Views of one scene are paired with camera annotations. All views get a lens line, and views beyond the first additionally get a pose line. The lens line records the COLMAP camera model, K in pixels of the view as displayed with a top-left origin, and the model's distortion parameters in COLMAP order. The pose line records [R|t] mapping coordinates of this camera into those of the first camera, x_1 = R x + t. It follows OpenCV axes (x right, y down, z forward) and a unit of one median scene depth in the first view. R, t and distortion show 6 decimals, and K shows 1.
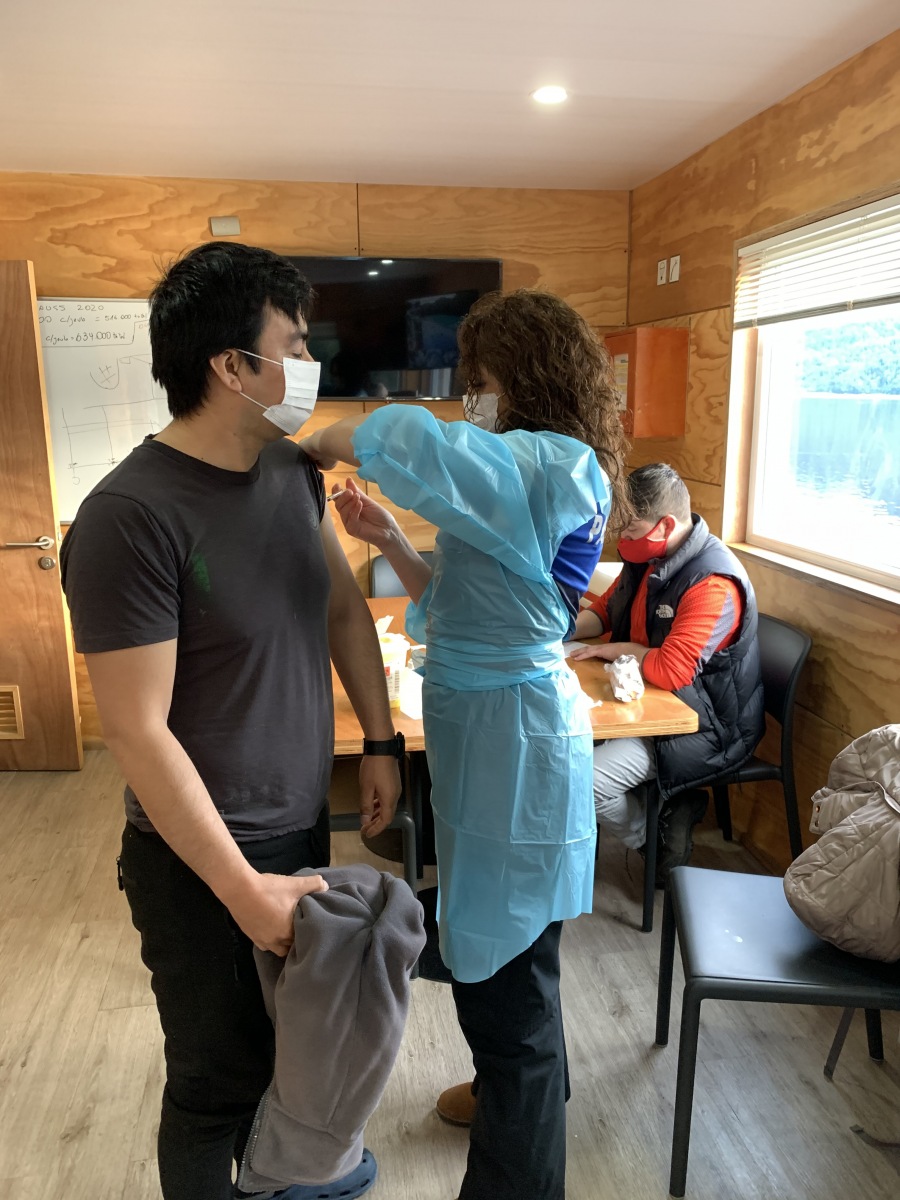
lens RADIAL K [[932.8, 0, 472.4], [0, 932.8, 645.7], [0, 0, 1]] dist [0.005674, 0.006011]
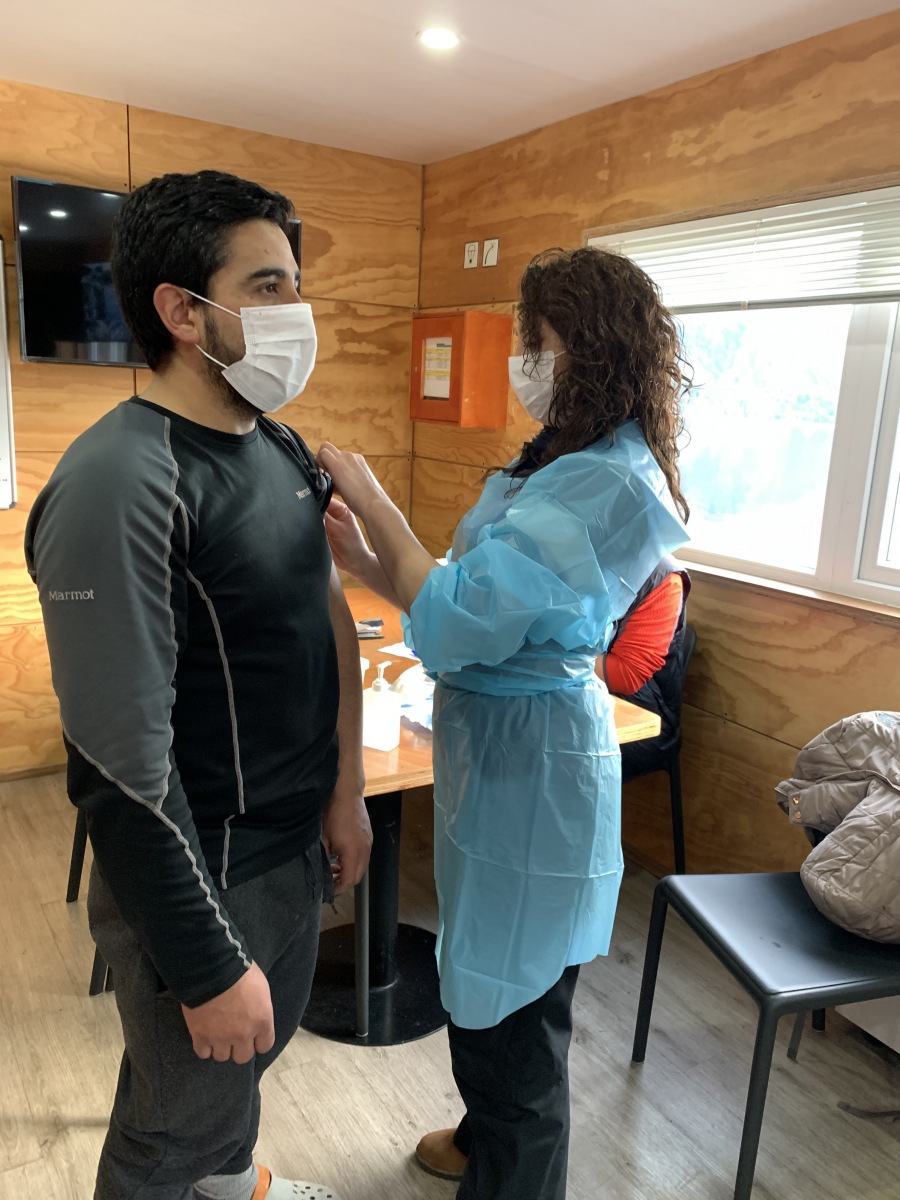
lens RADIAL K [[932.8, 0, 472.4], [0, 932.8, 645.7], [0, 0, 1]] dist [0.005674, 0.006011]
pose [[0.918986, -0.051351, 0.390931, -0.258068], [0.047658, 0.998680, 0.019150, -0.022732], [-0.391399, 0.001033, 0.920221, 0.156047]]
